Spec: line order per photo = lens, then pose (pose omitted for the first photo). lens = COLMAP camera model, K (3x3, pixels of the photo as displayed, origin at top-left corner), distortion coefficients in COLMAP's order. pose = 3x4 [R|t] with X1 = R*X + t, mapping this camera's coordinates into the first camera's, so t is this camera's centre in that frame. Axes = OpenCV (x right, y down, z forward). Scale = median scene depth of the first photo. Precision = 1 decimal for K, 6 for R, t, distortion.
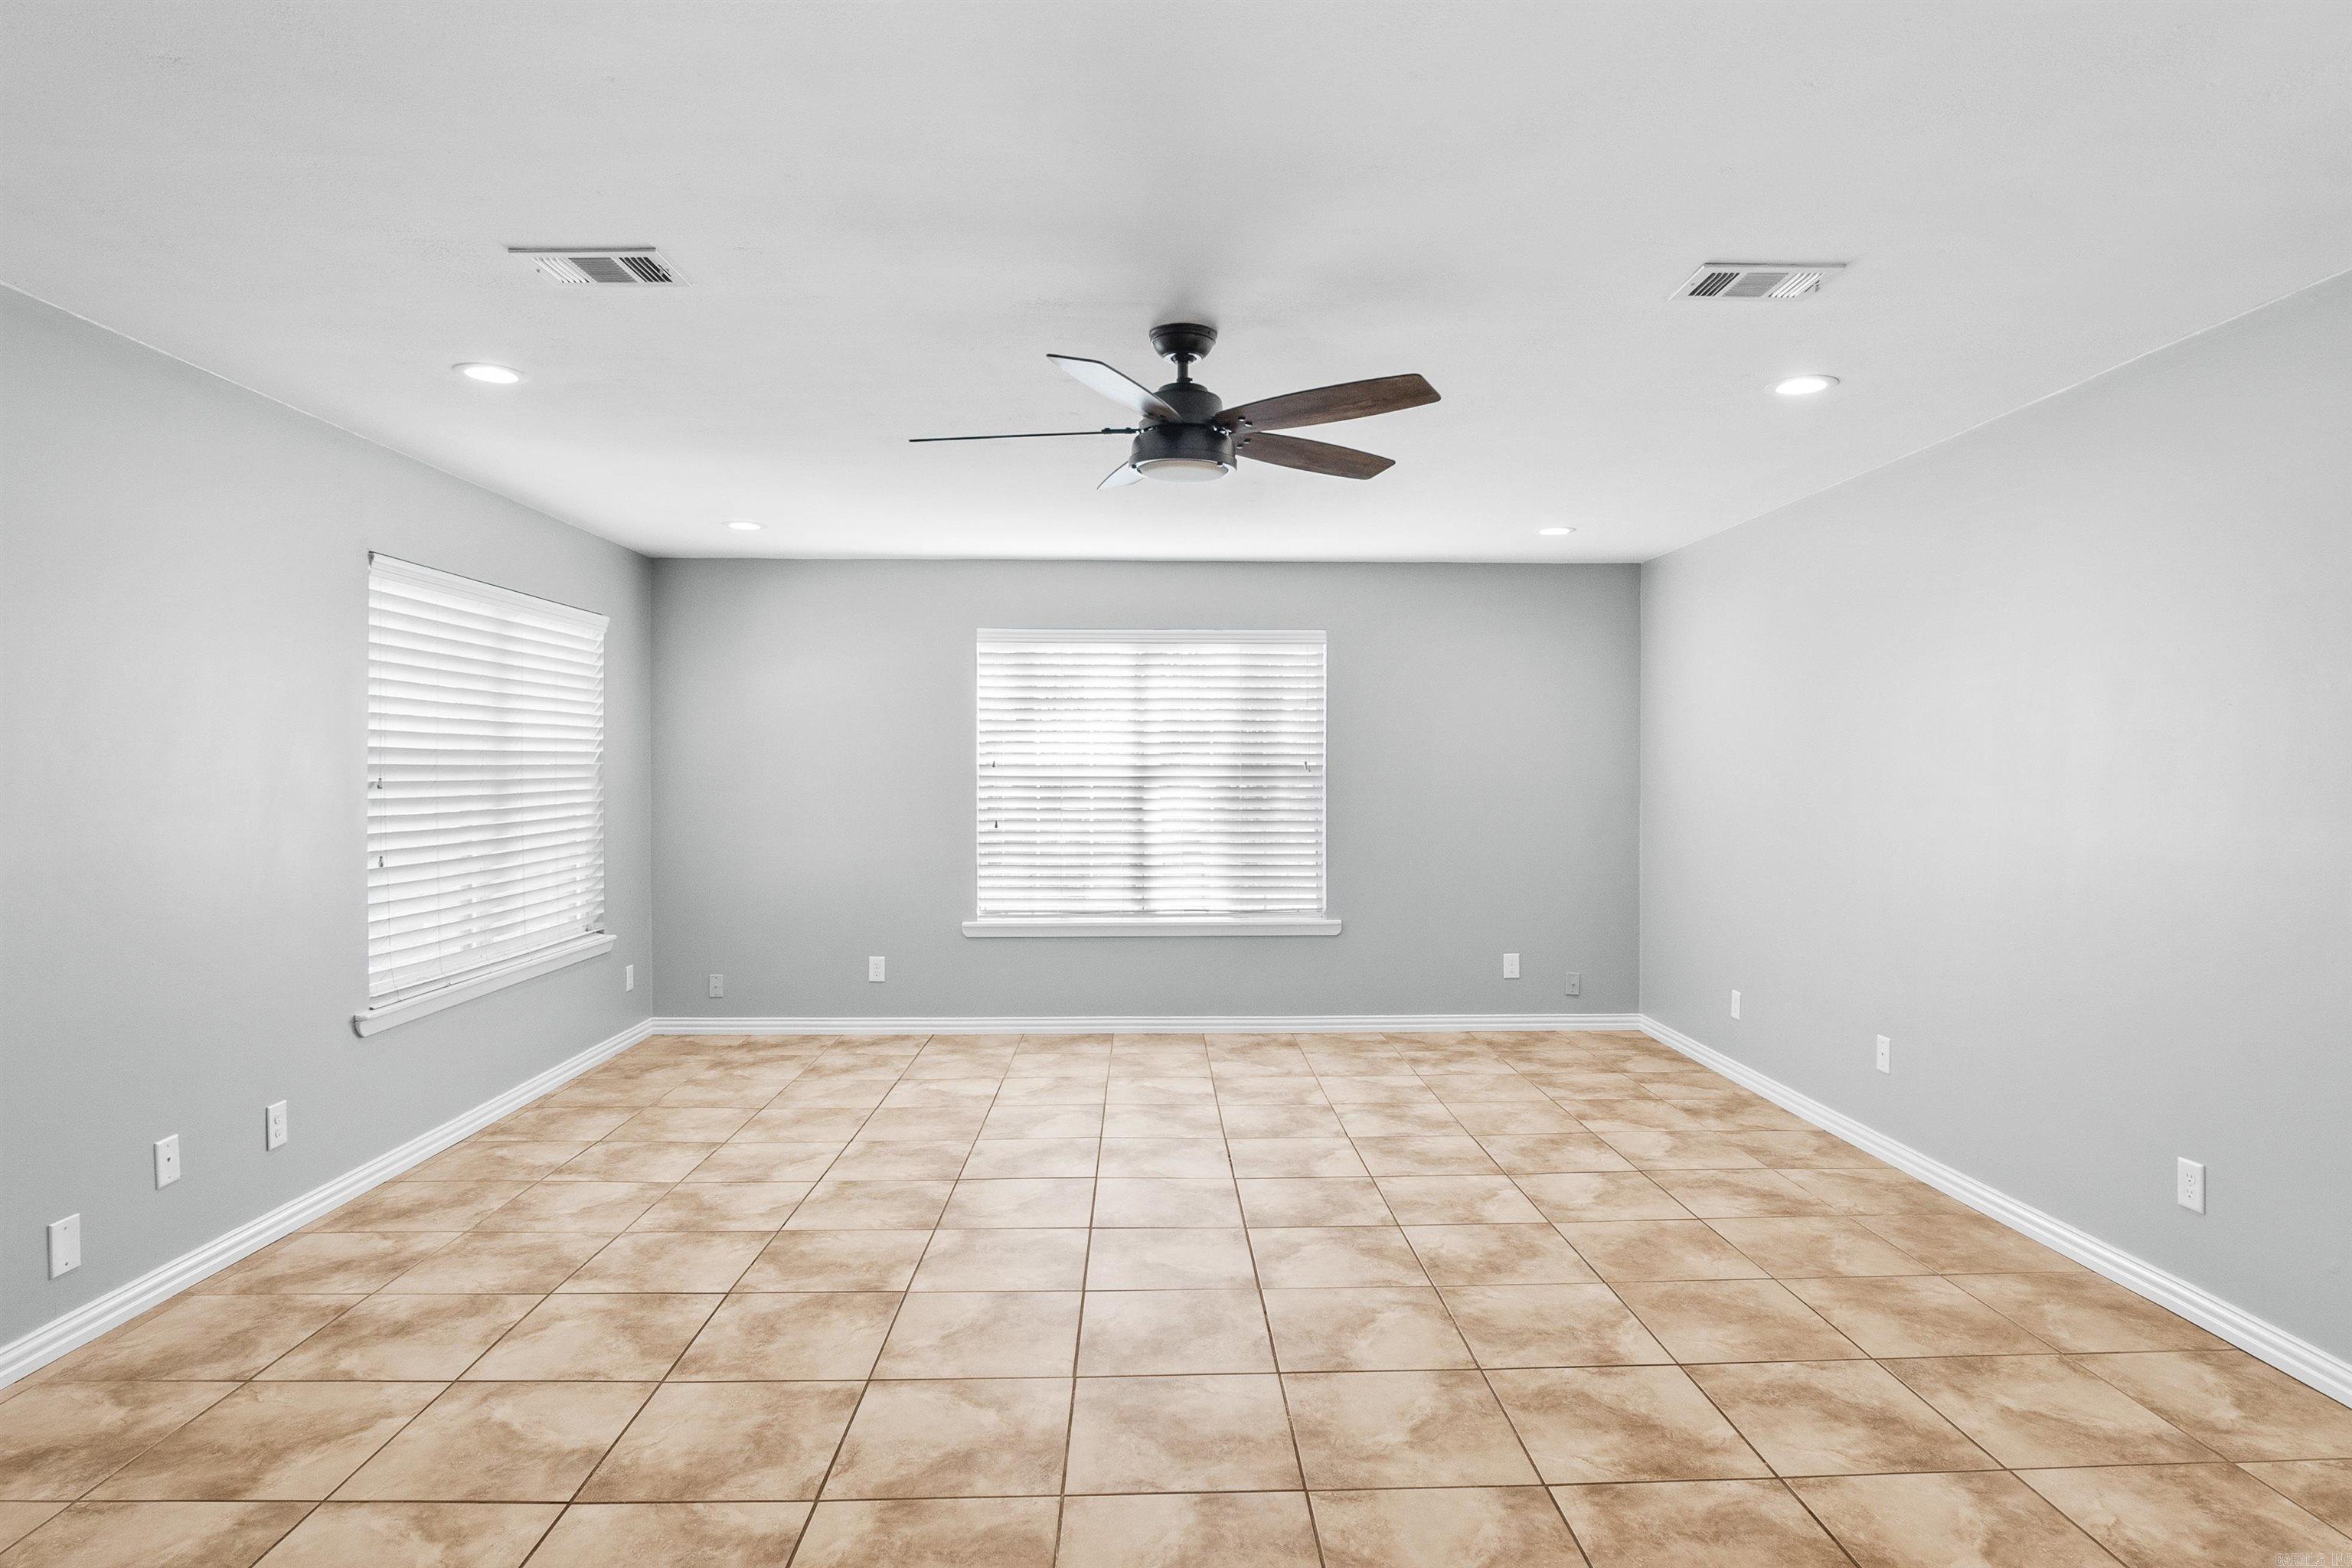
lens RADIAL K [[1262.5, 0, 1187.1], [0, 1262.5, 771.1], [0, 0, 1]] dist [-0.034686, 0.010567]
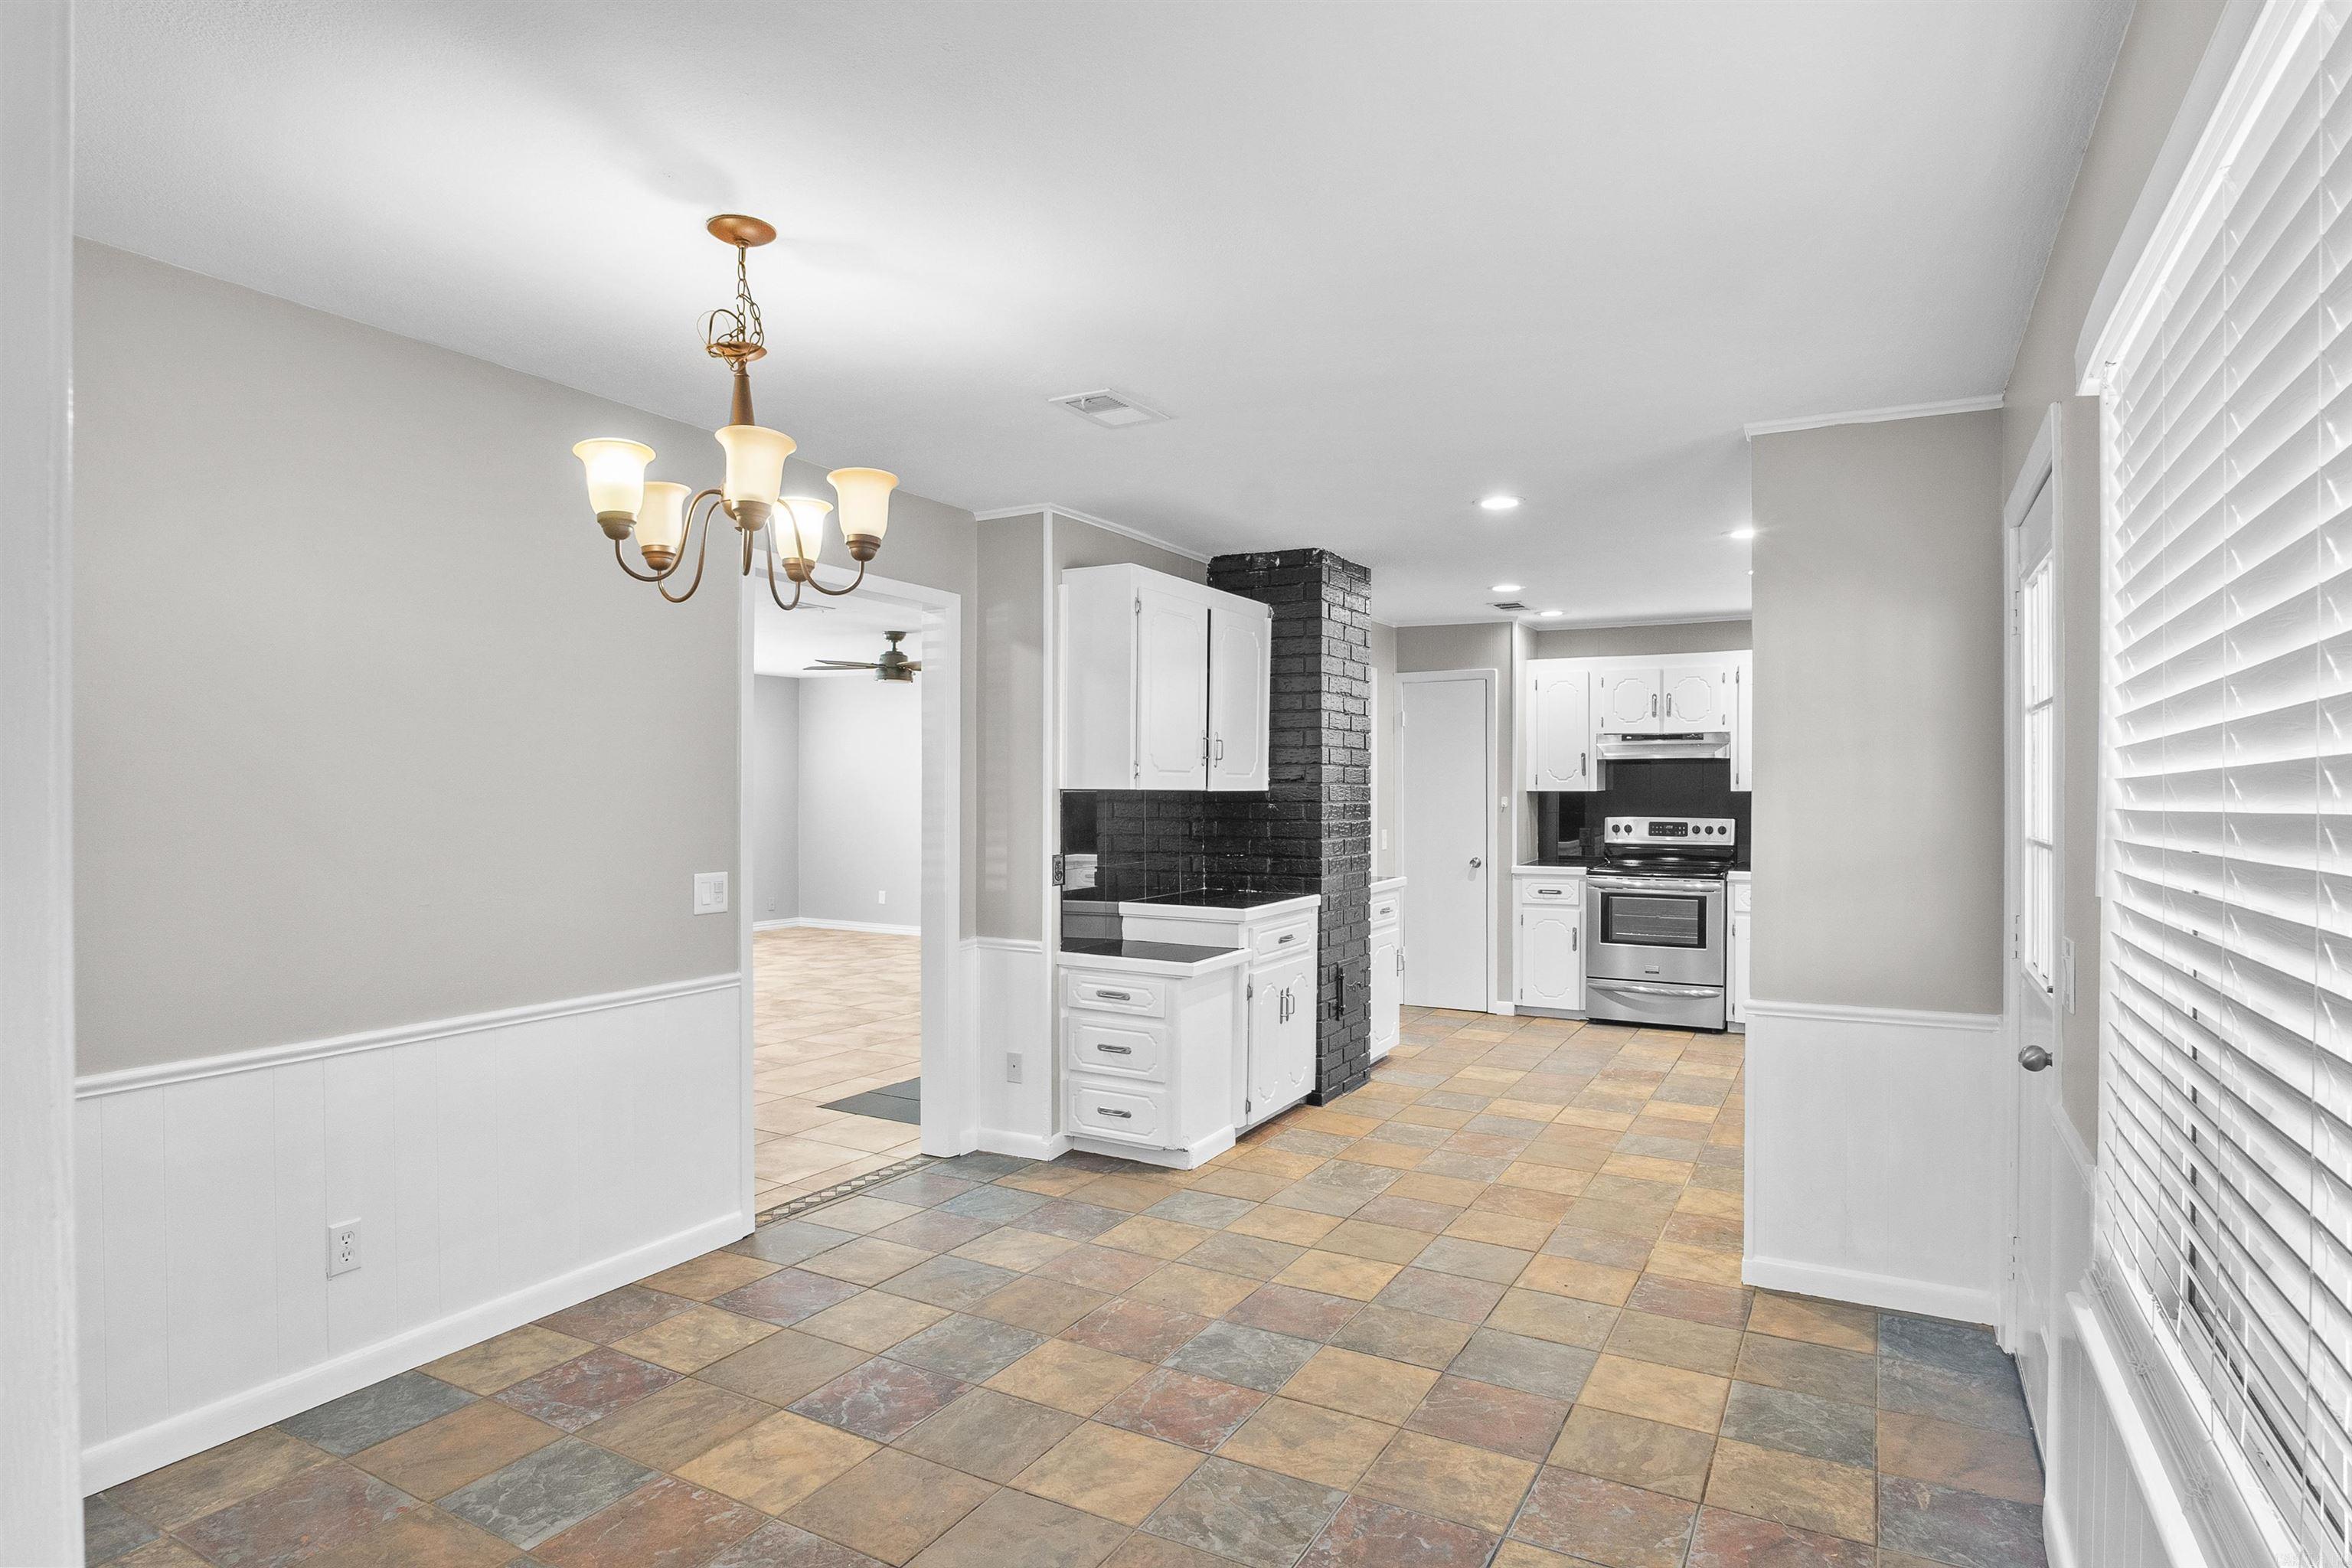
lens RADIAL K [[1262.5, 0, 1187.4], [0, 1262.5, 797.7], [0, 0, 1]] dist [-0.034686, 0.010567]
pose [[0.505219, -0.007715, 0.862957, -1.713167], [0.001760, 0.999967, 0.007910, -0.003613], [-0.862989, -0.002478, 0.505216, -0.807512]]
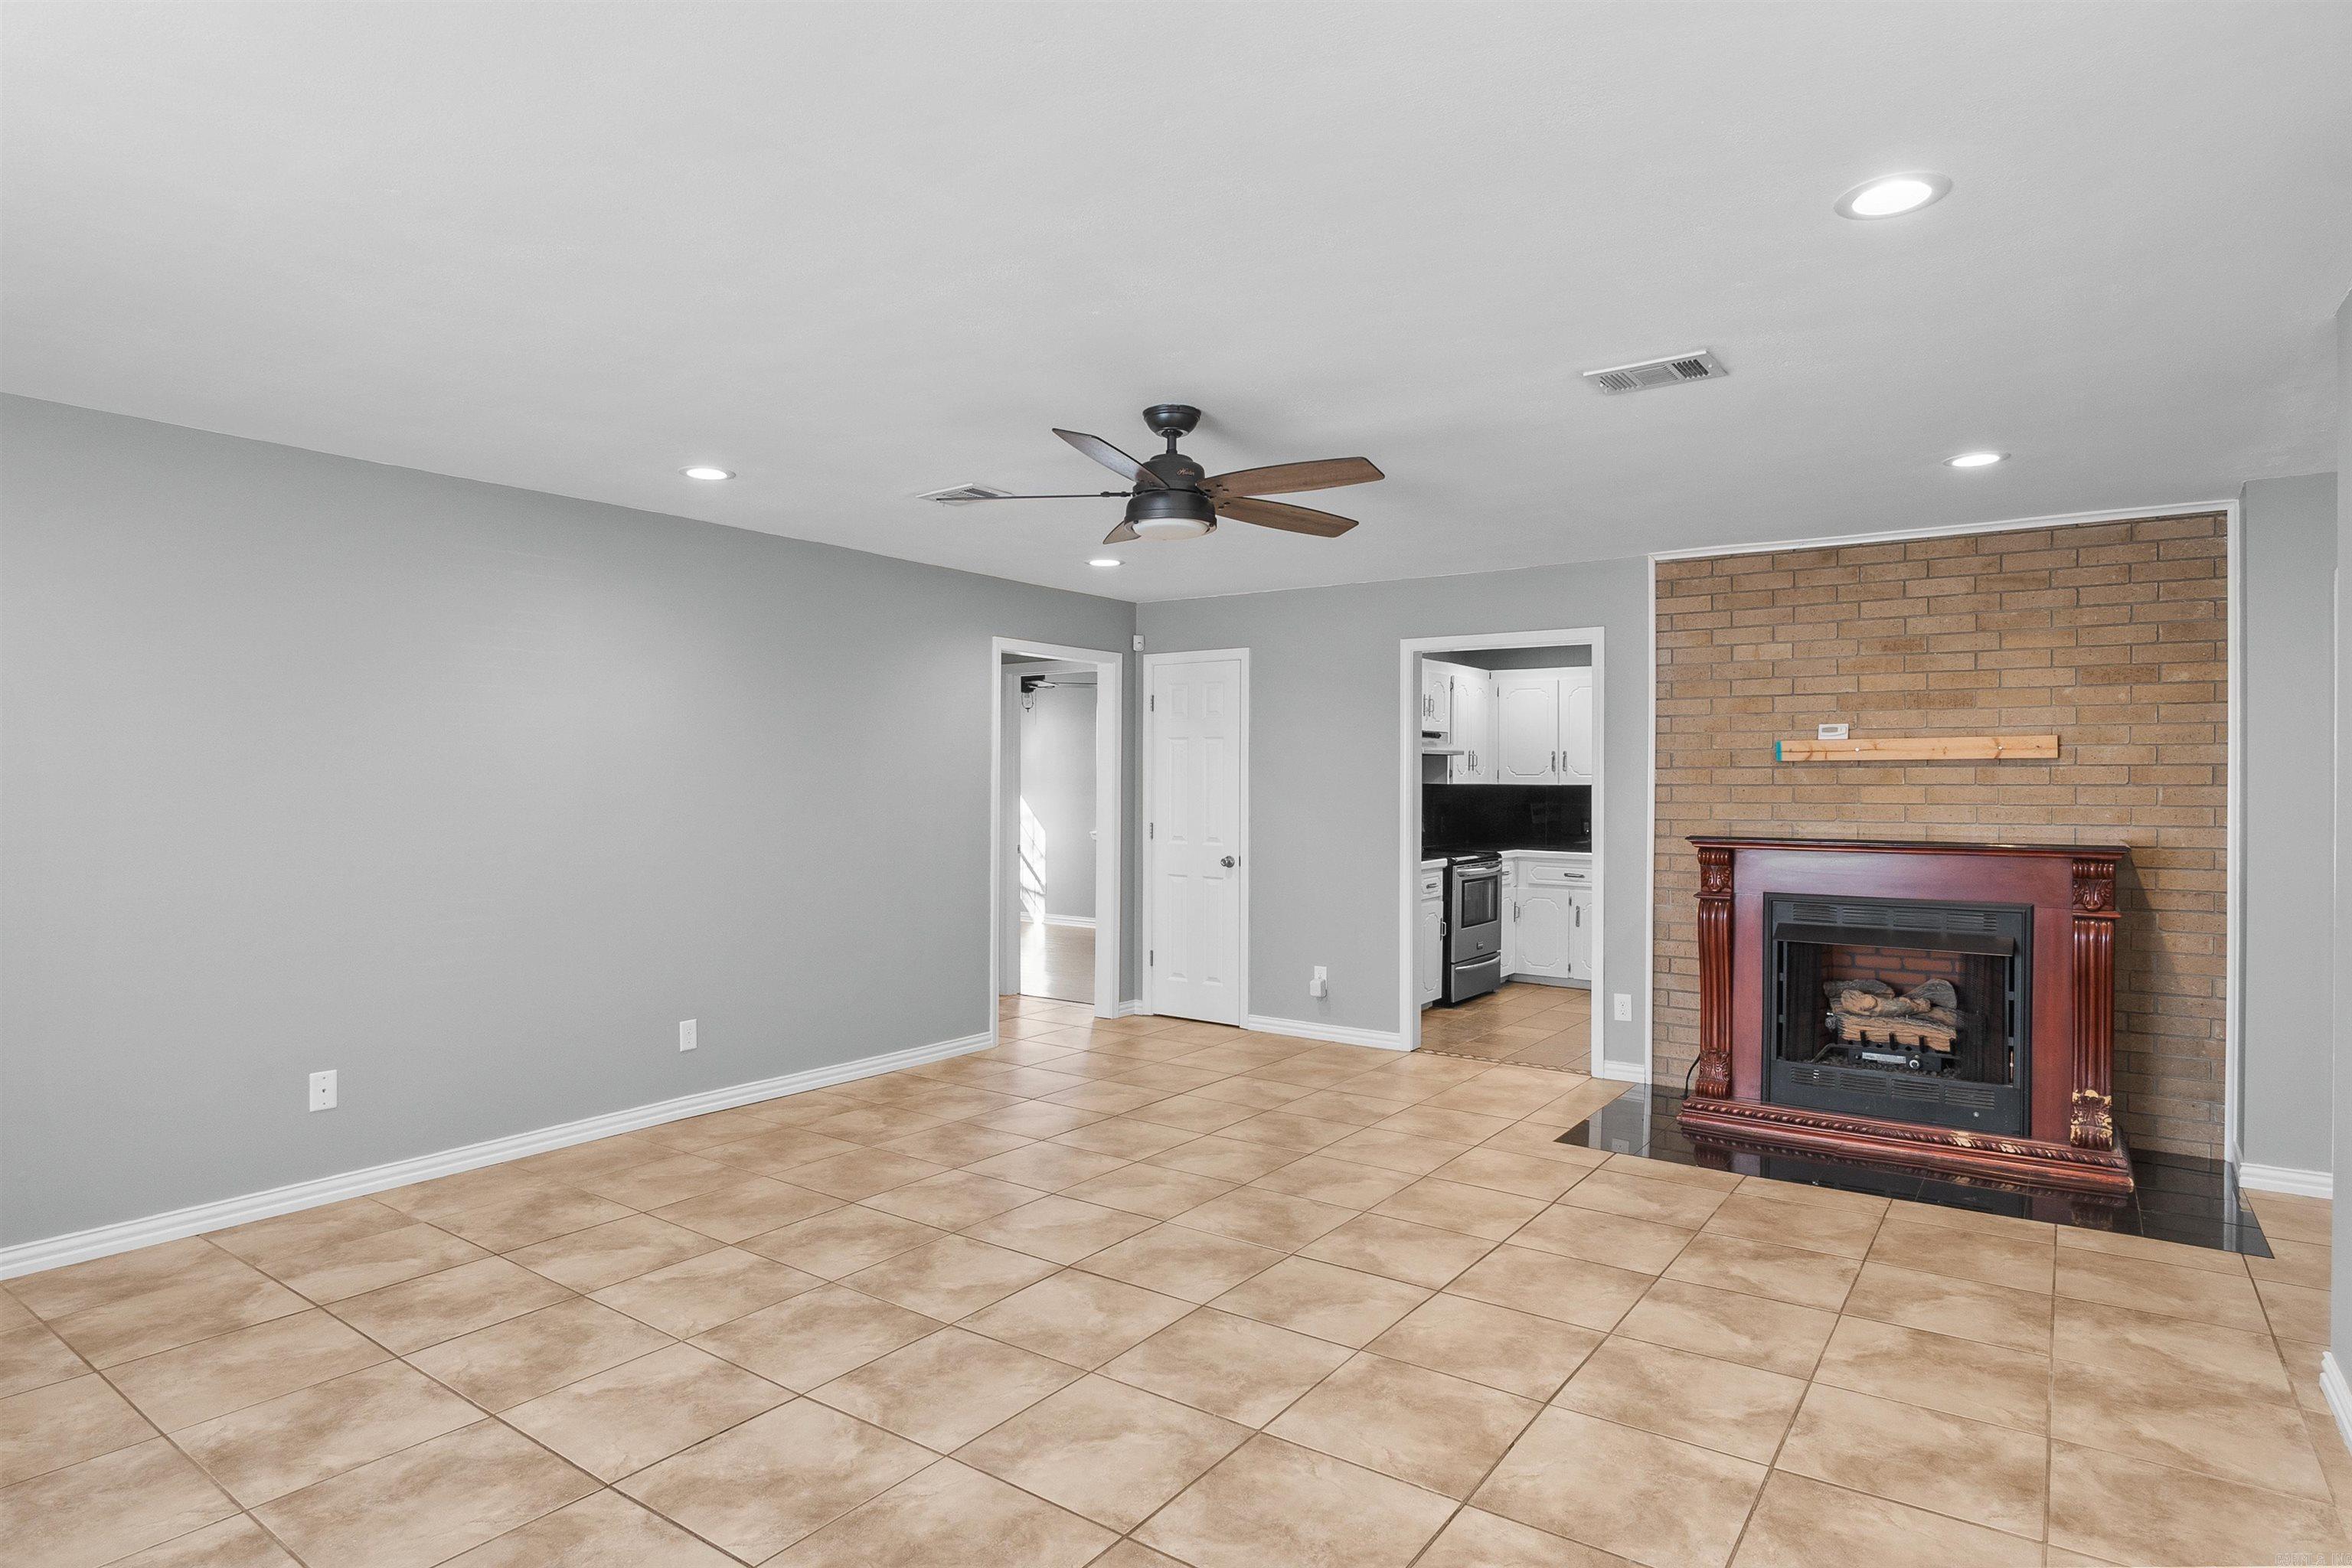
lens RADIAL K [[1262.5, 0, 1188.8], [0, 1262.5, 785.5], [0, 0, 1]] dist [-0.034686, 0.010567]
pose [[-0.795950, -0.004982, 0.605341, -0.586543], [-0.002357, 0.999984, 0.005130, -0.005417], [-0.605357, 0.002657, -0.795949, 1.560633]]
